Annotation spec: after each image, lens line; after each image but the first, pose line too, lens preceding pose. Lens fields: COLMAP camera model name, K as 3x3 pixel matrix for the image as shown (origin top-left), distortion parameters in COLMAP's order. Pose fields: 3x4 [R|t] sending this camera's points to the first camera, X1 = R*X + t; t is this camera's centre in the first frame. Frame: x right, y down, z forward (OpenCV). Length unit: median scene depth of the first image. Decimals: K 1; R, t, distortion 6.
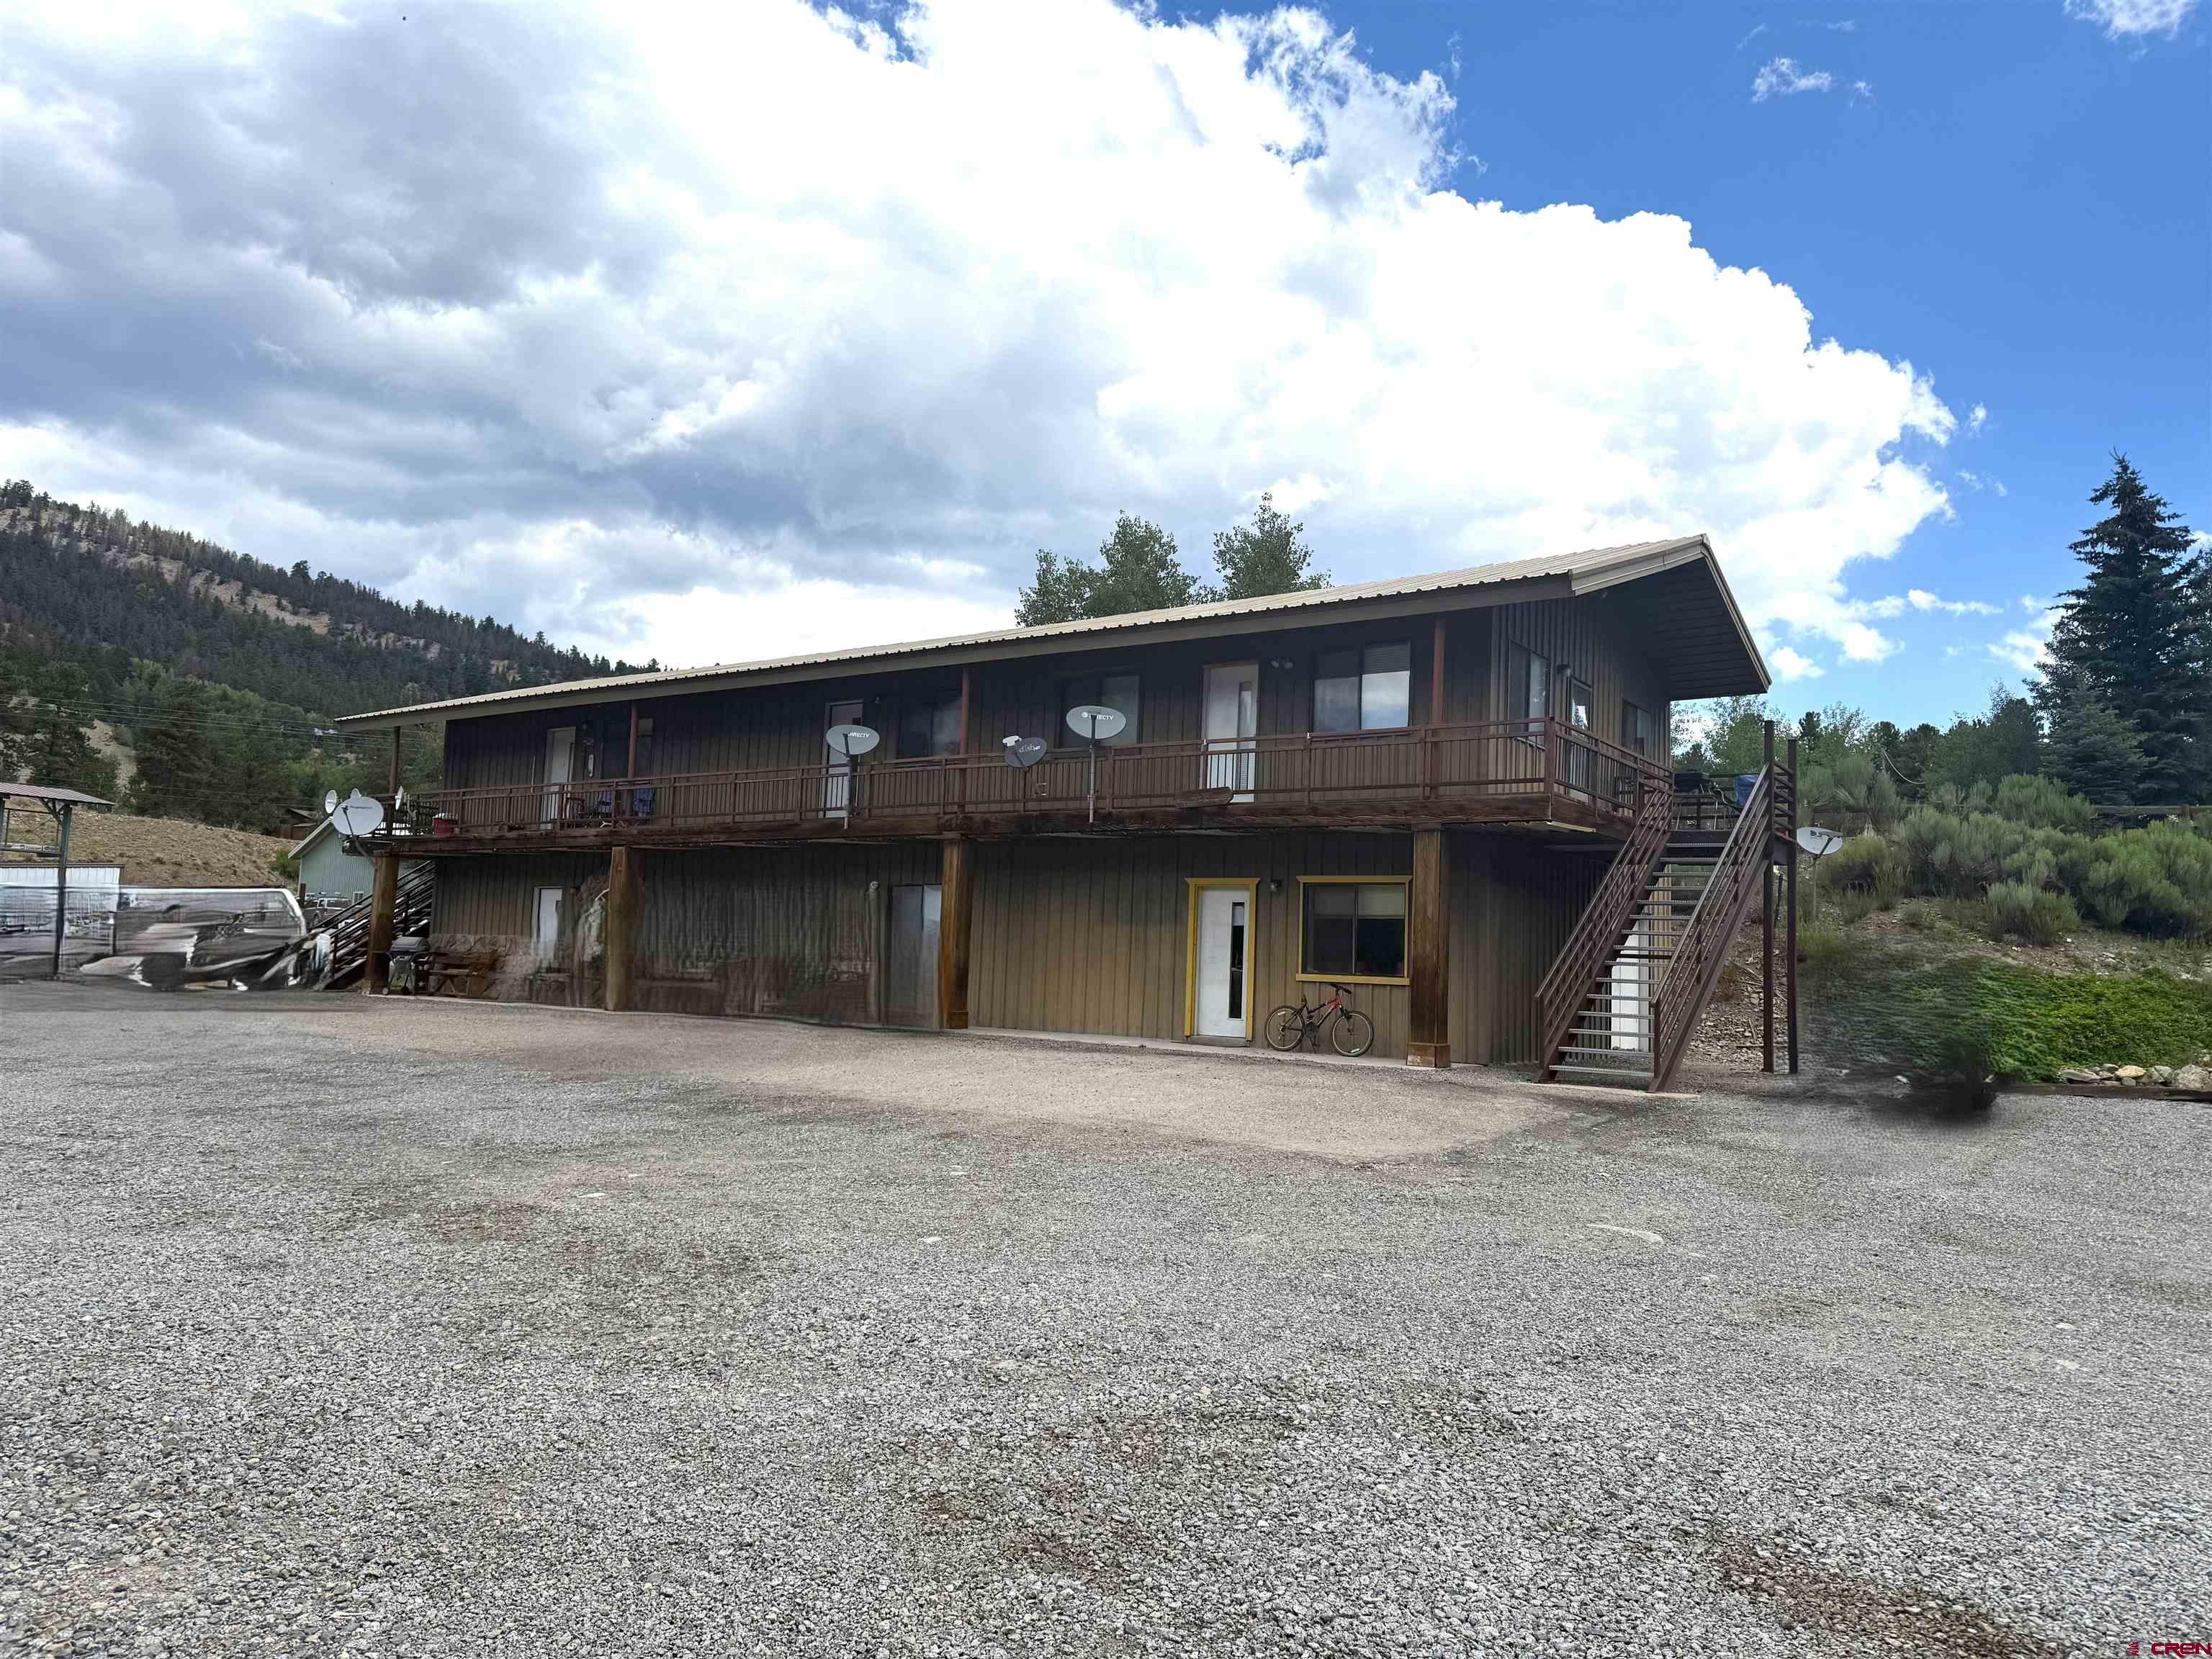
lens RADIAL K [[1586.8, 0, 1104.0], [0, 1586.8, 822.9], [0, 0, 1]] dist [0.058875, -0.001334]
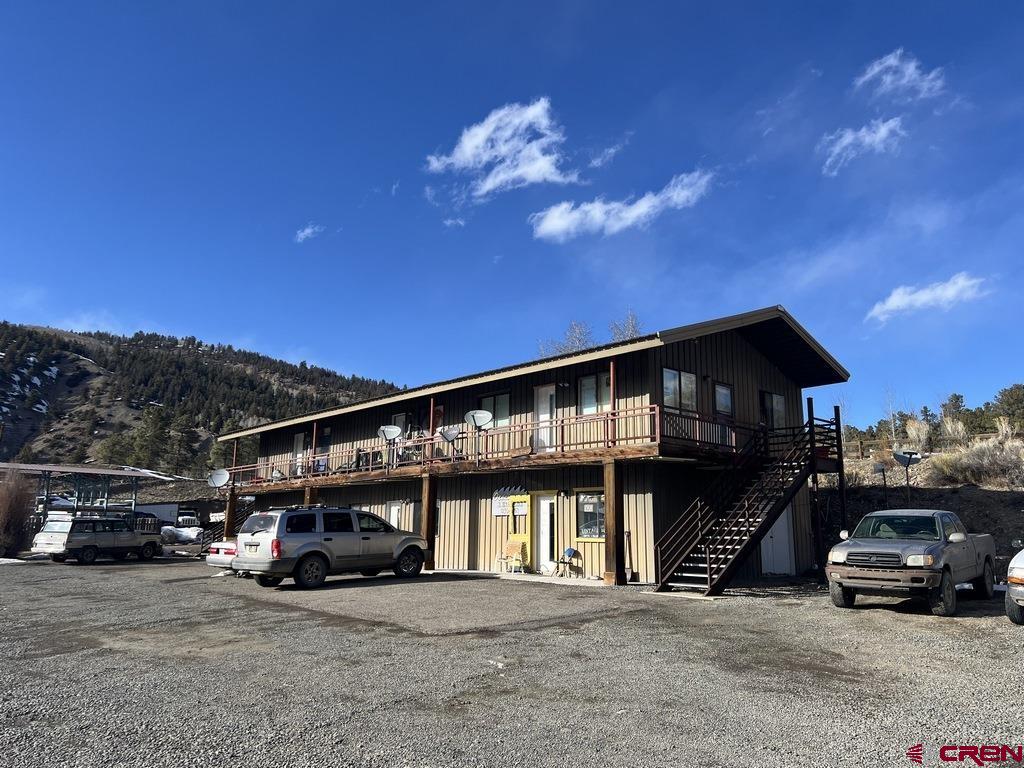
lens RADIAL K [[781.1, 0, 513.8], [0, 781.1, 385.3], [0, 0, 1]] dist [0.123270, 0.004415]
pose [[0.977309, -0.070035, -0.199907, 0.192445], [0.049755, 0.993255, -0.104731, 0.002753], [0.205893, 0.092409, 0.974202, 0.000481]]
